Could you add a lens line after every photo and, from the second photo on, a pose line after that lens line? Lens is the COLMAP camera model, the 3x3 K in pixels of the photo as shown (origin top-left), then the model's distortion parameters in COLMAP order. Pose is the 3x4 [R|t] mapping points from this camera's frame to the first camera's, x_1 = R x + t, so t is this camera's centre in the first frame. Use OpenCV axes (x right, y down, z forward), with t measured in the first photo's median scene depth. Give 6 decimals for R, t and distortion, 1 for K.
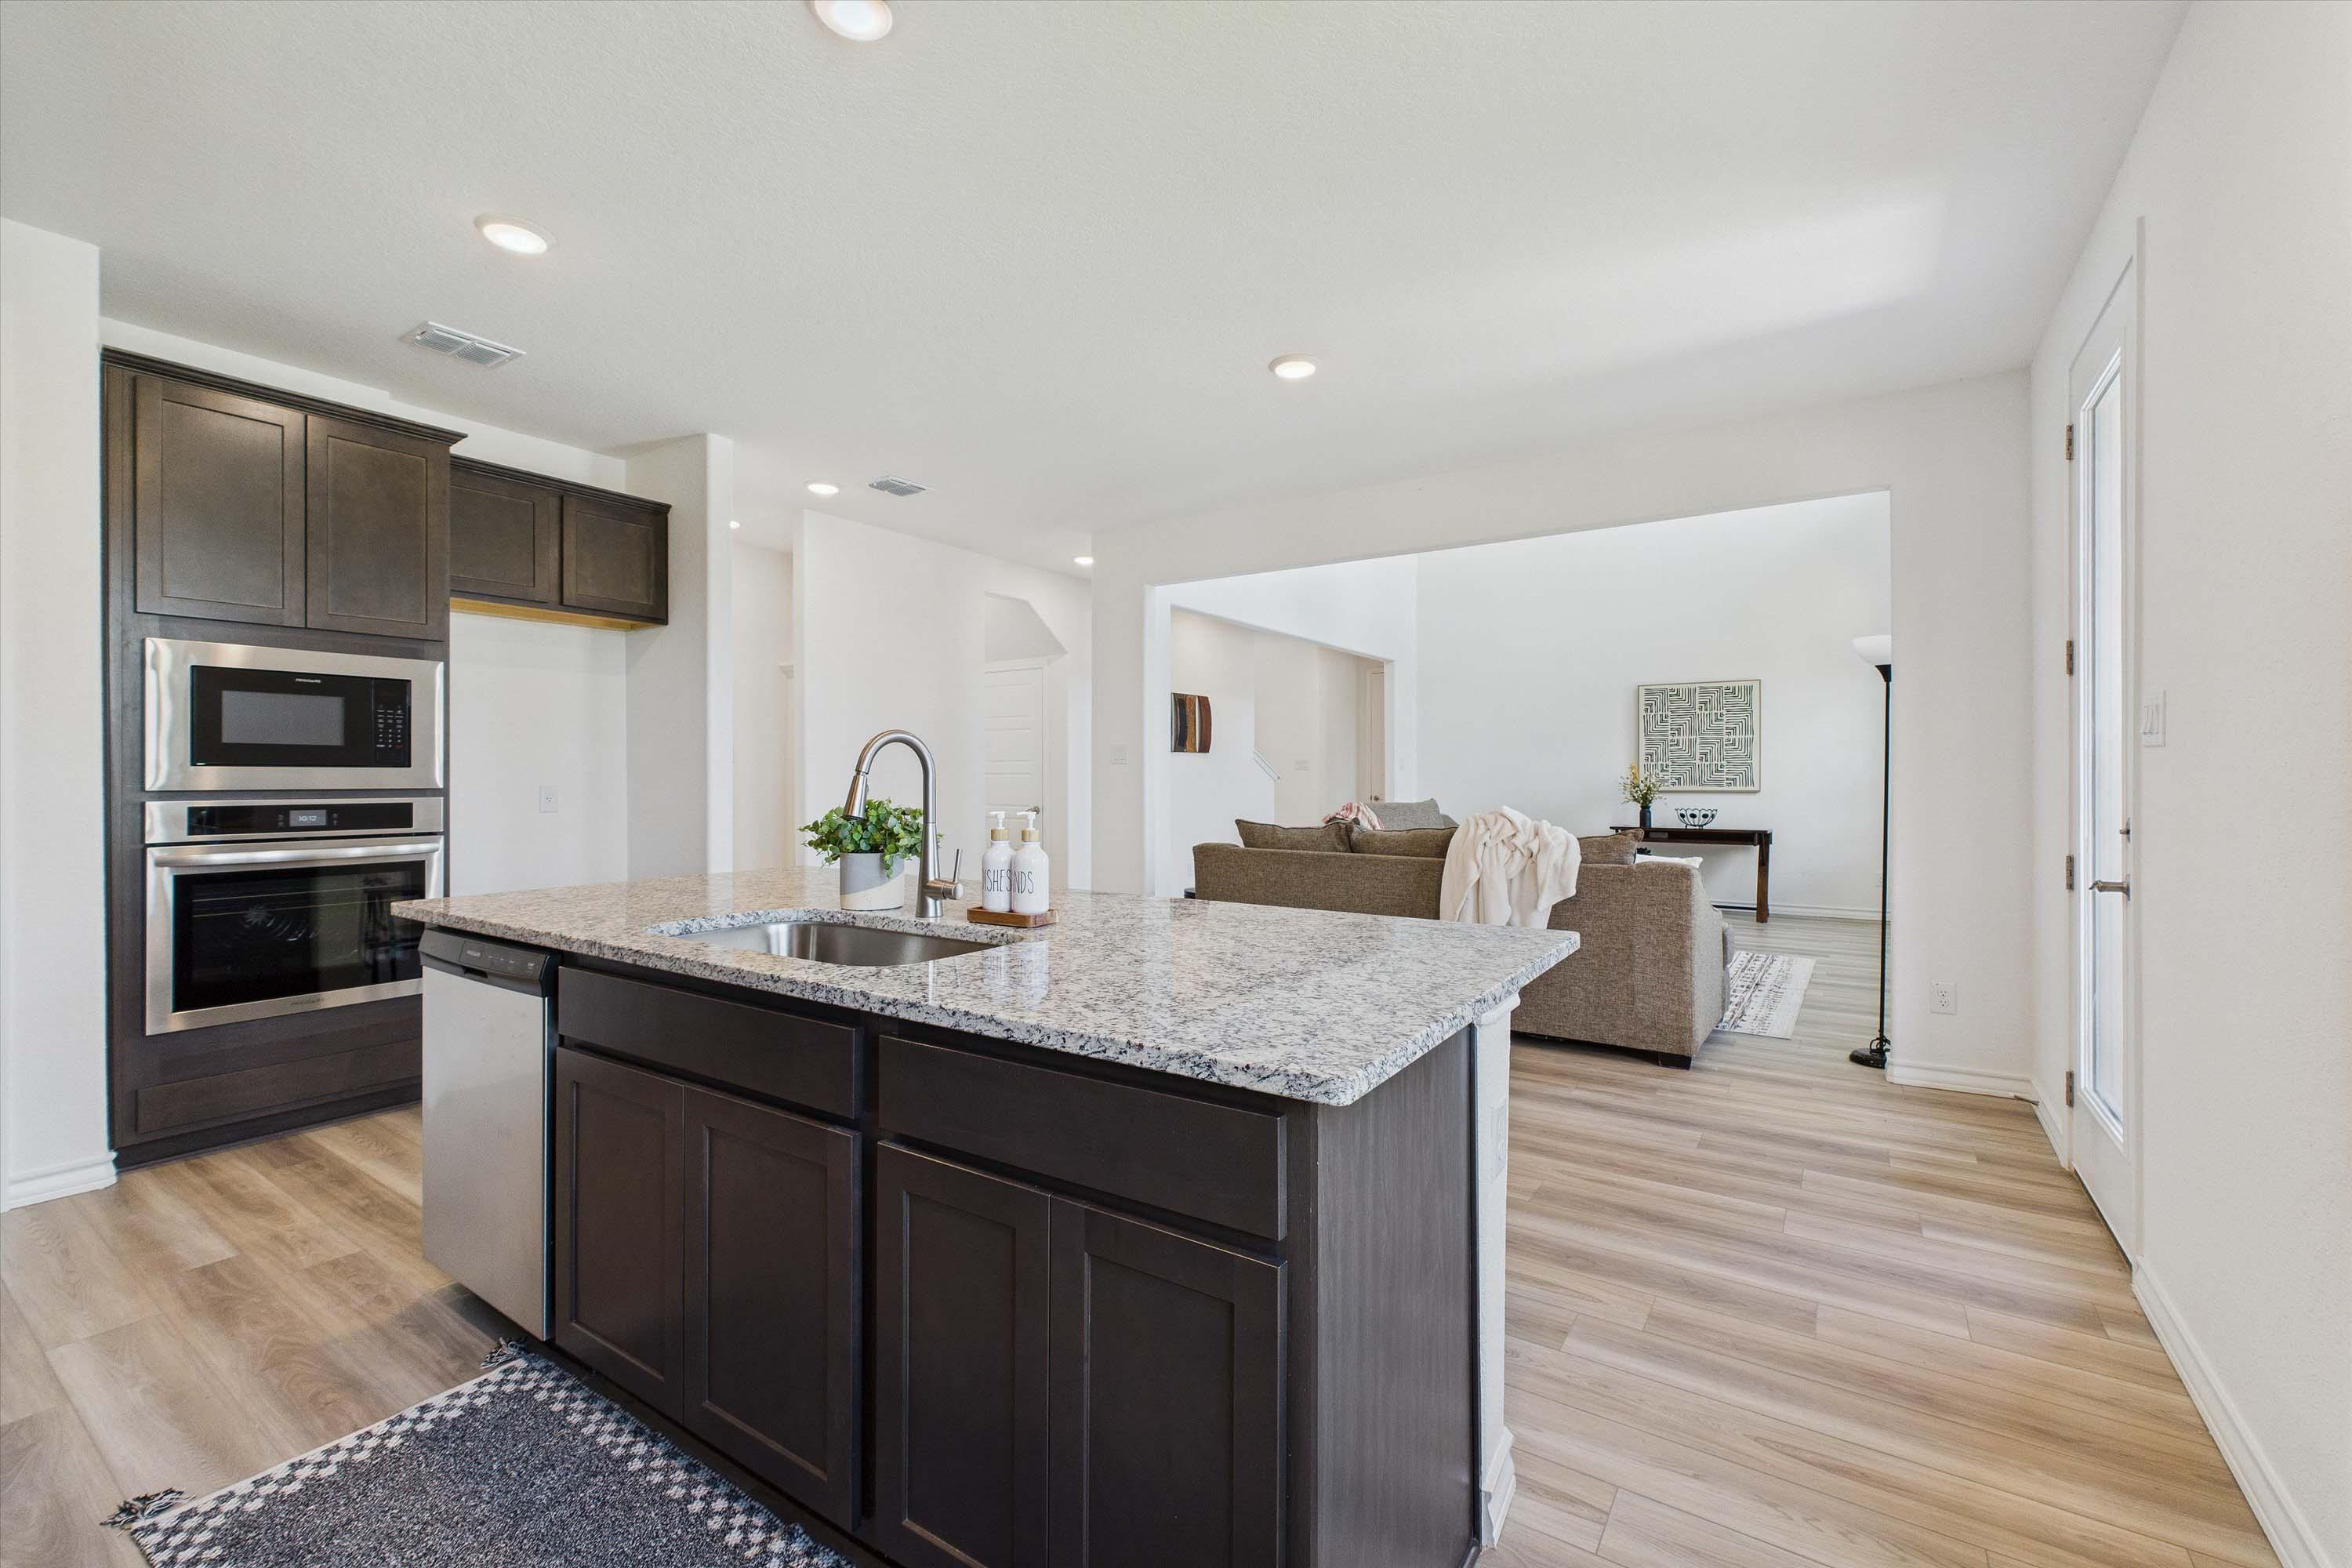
lens RADIAL K [[989.7, 0, 1177.7], [0, 989.7, 778.9], [0, 0, 1]] dist [0.000421, -0.000095]
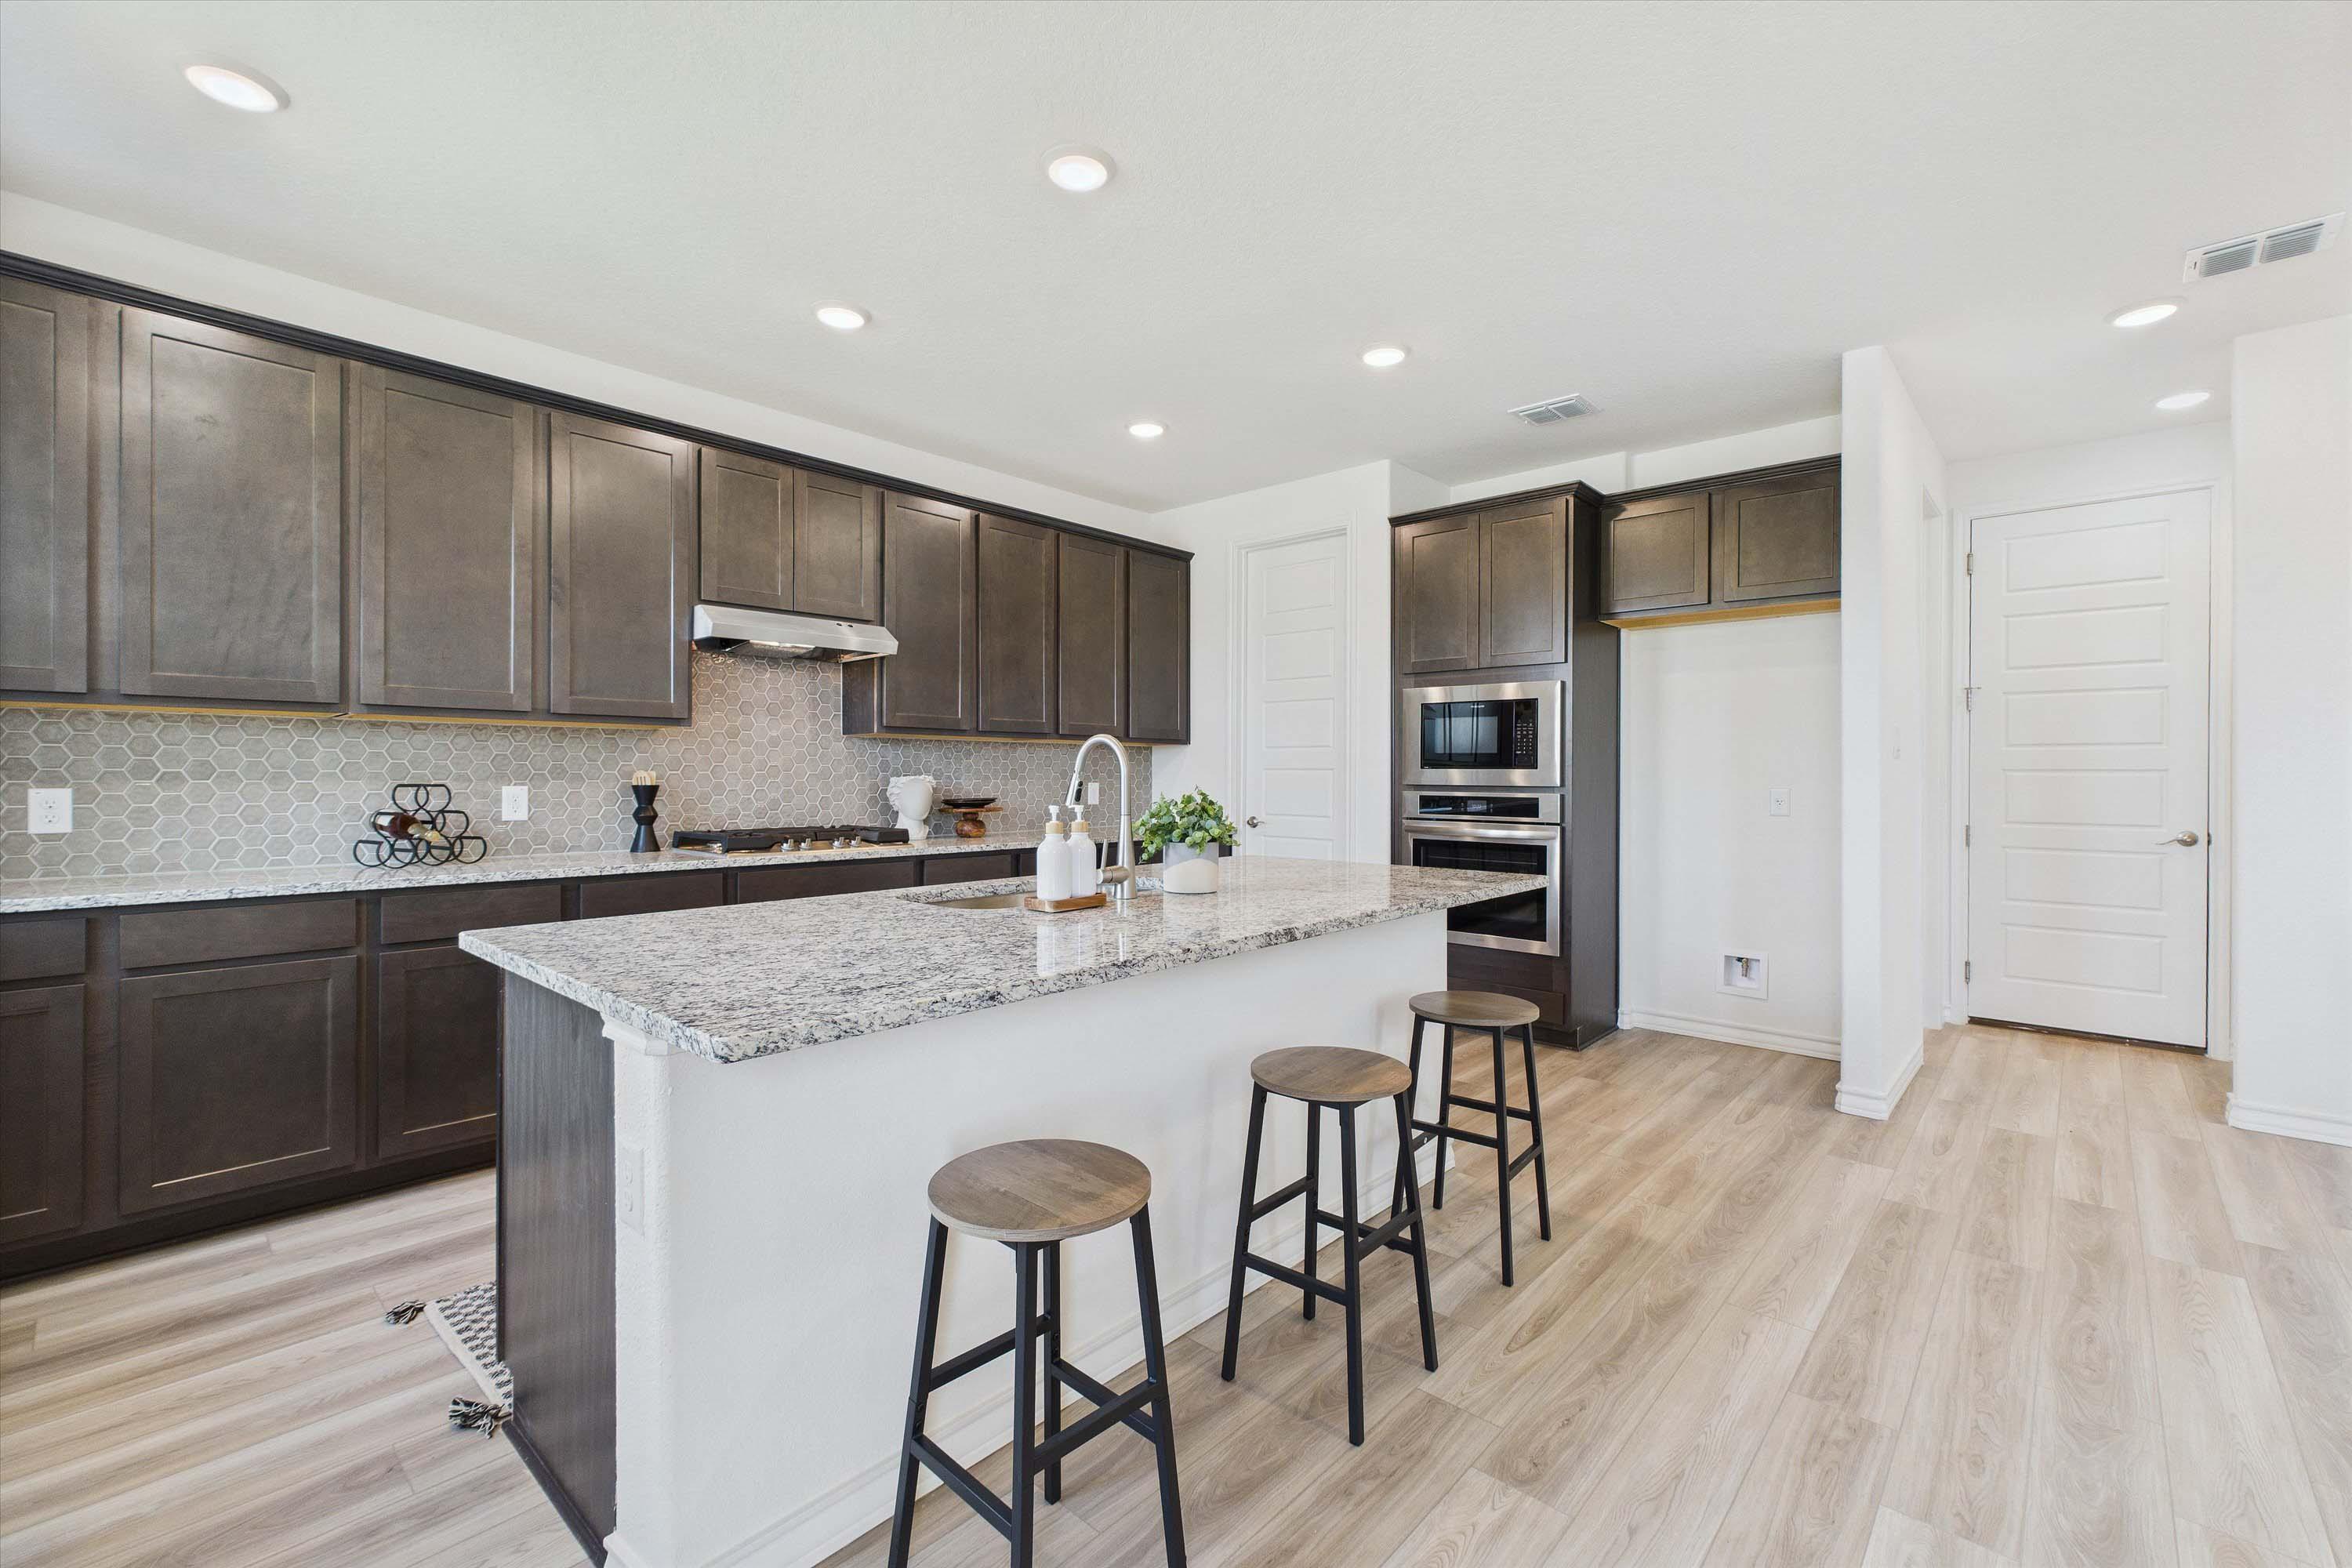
lens RADIAL K [[989.7, 0, 1183.3], [0, 989.7, 783.8], [0, 0, 1]] dist [0.000421, -0.000095]
pose [[-0.139982, 0.009683, -0.990107, 0.529305], [-0.008663, 0.999902, 0.011003, -0.002809], [0.990116, 0.010118, -0.139884, 0.762846]]
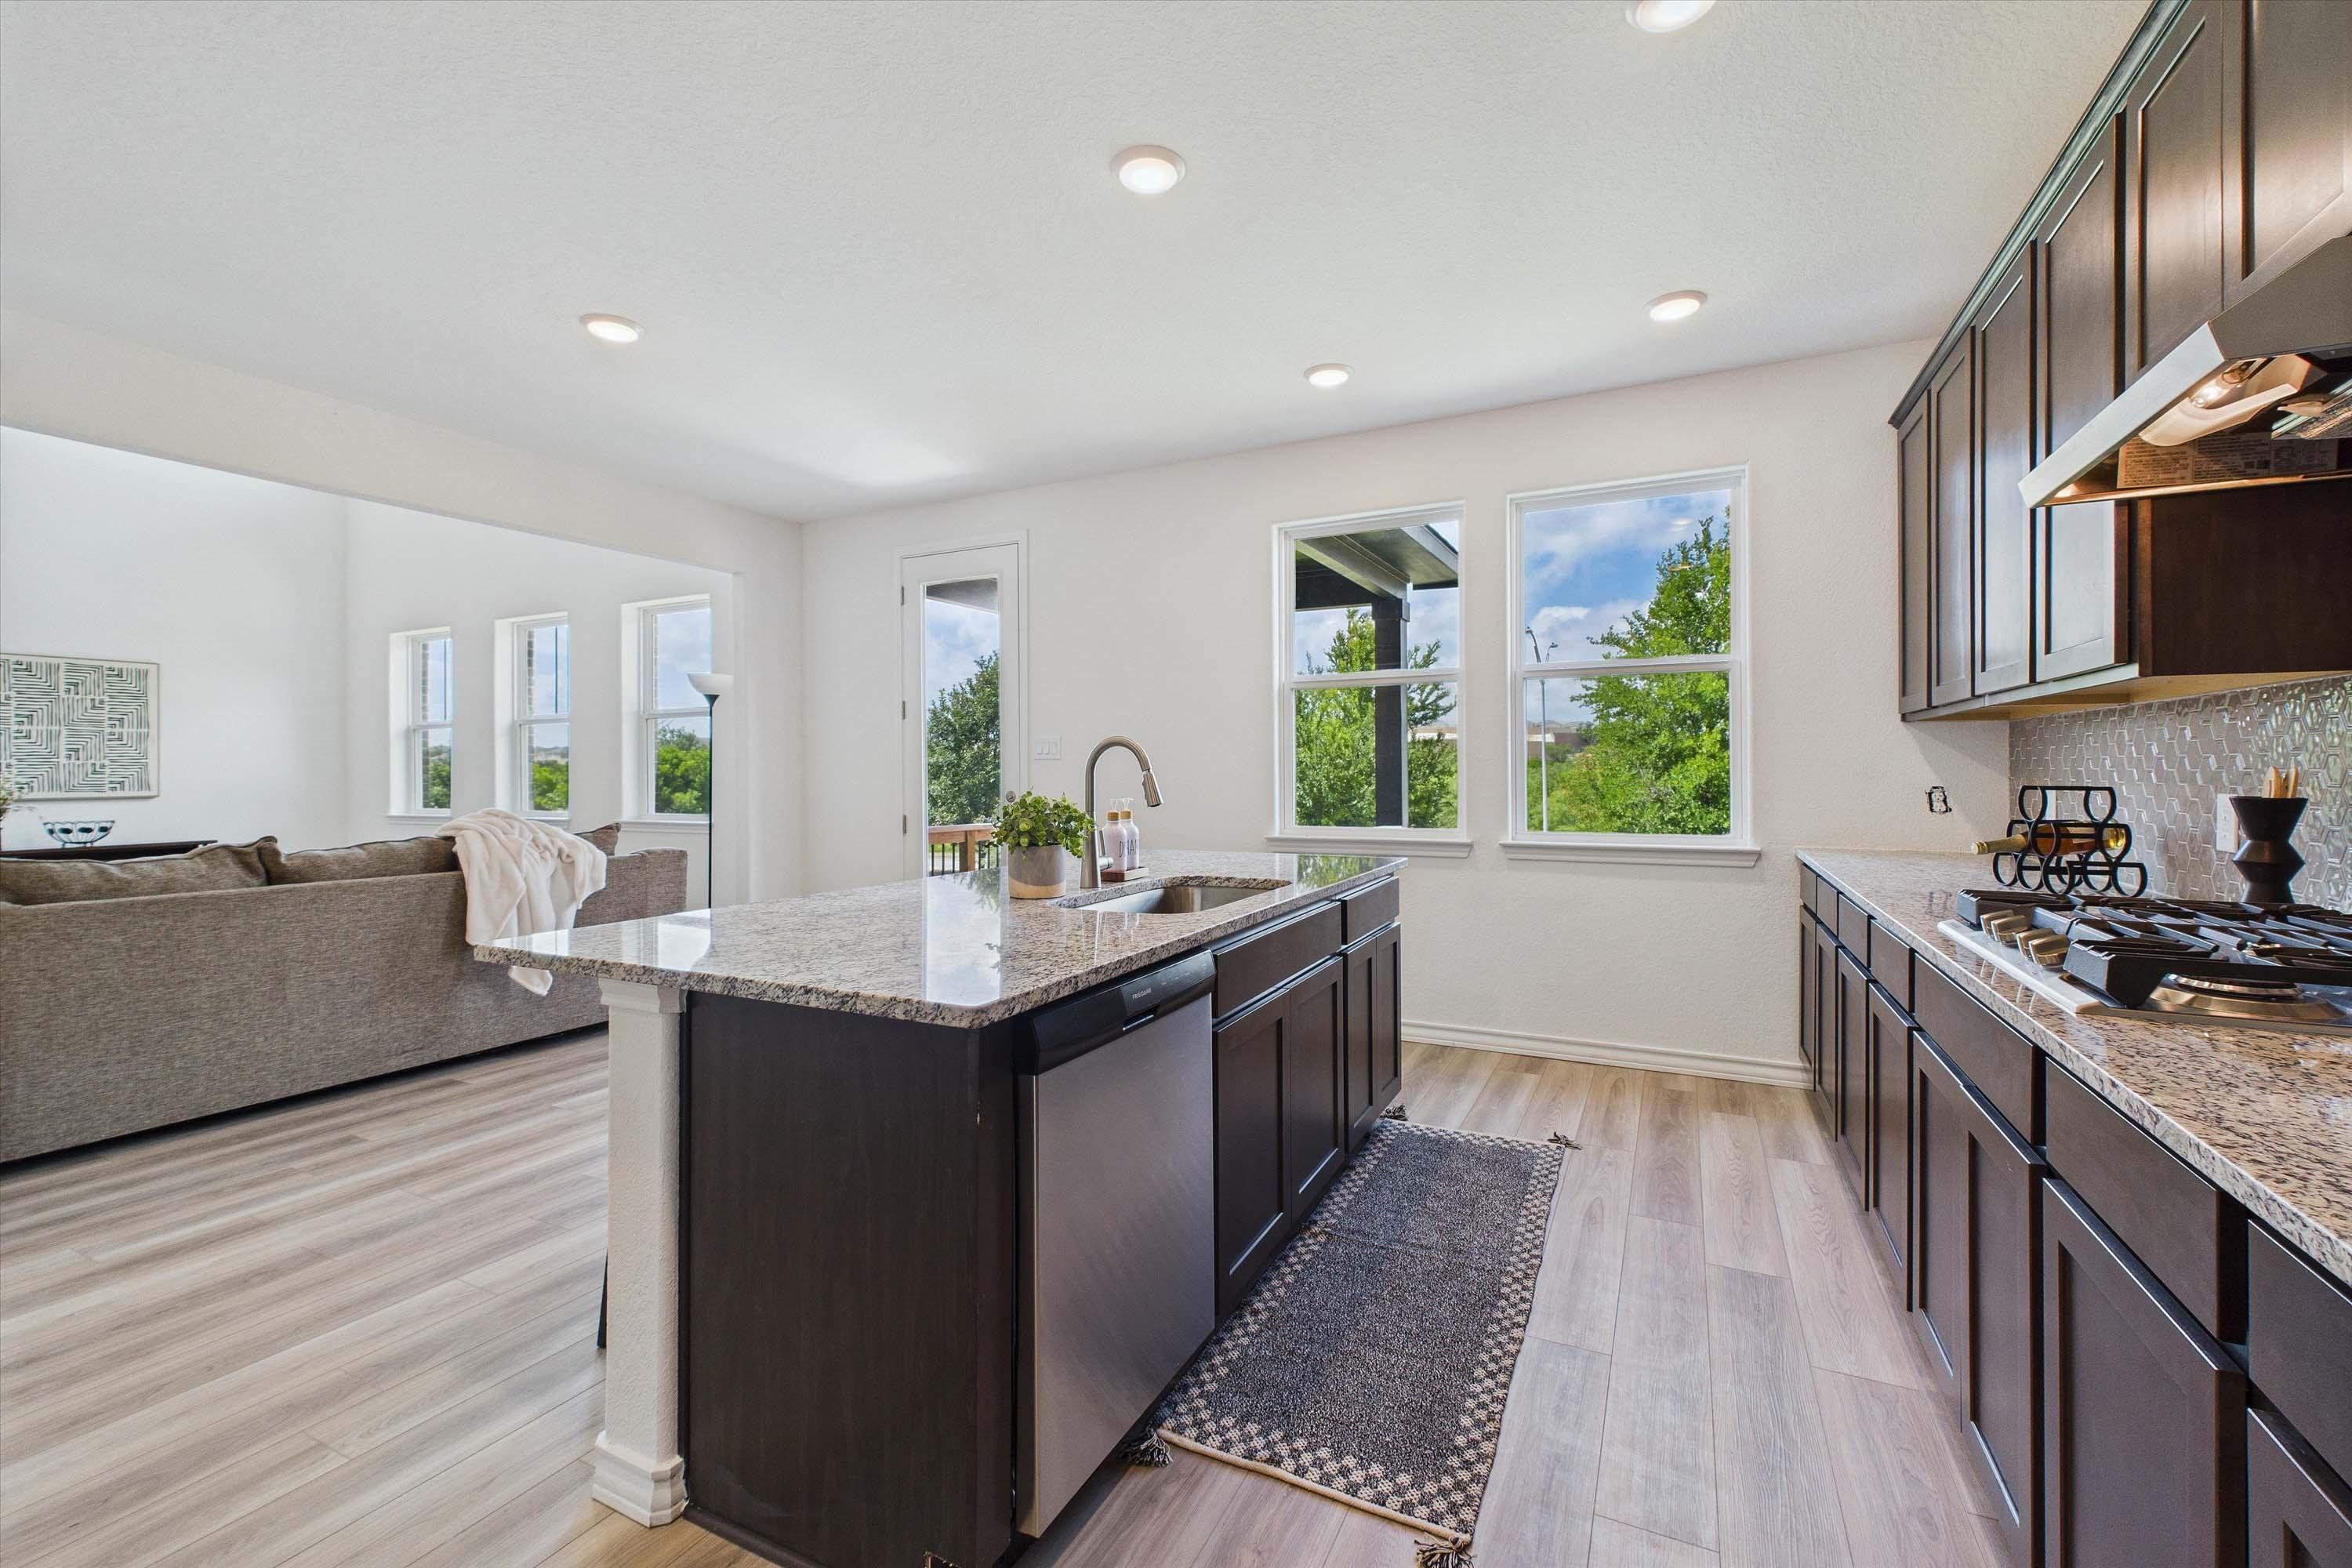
lens RADIAL K [[989.7, 0, 1177.7], [0, 989.7, 772.8], [0, 0, 1]] dist [0.000421, -0.000095]
pose [[-0.128755, 0.000569, 0.991676, -0.930223], [0.008317, 0.999965, 0.000506, -0.002408], [-0.991642, 0.008313, -0.128755, 0.657154]]
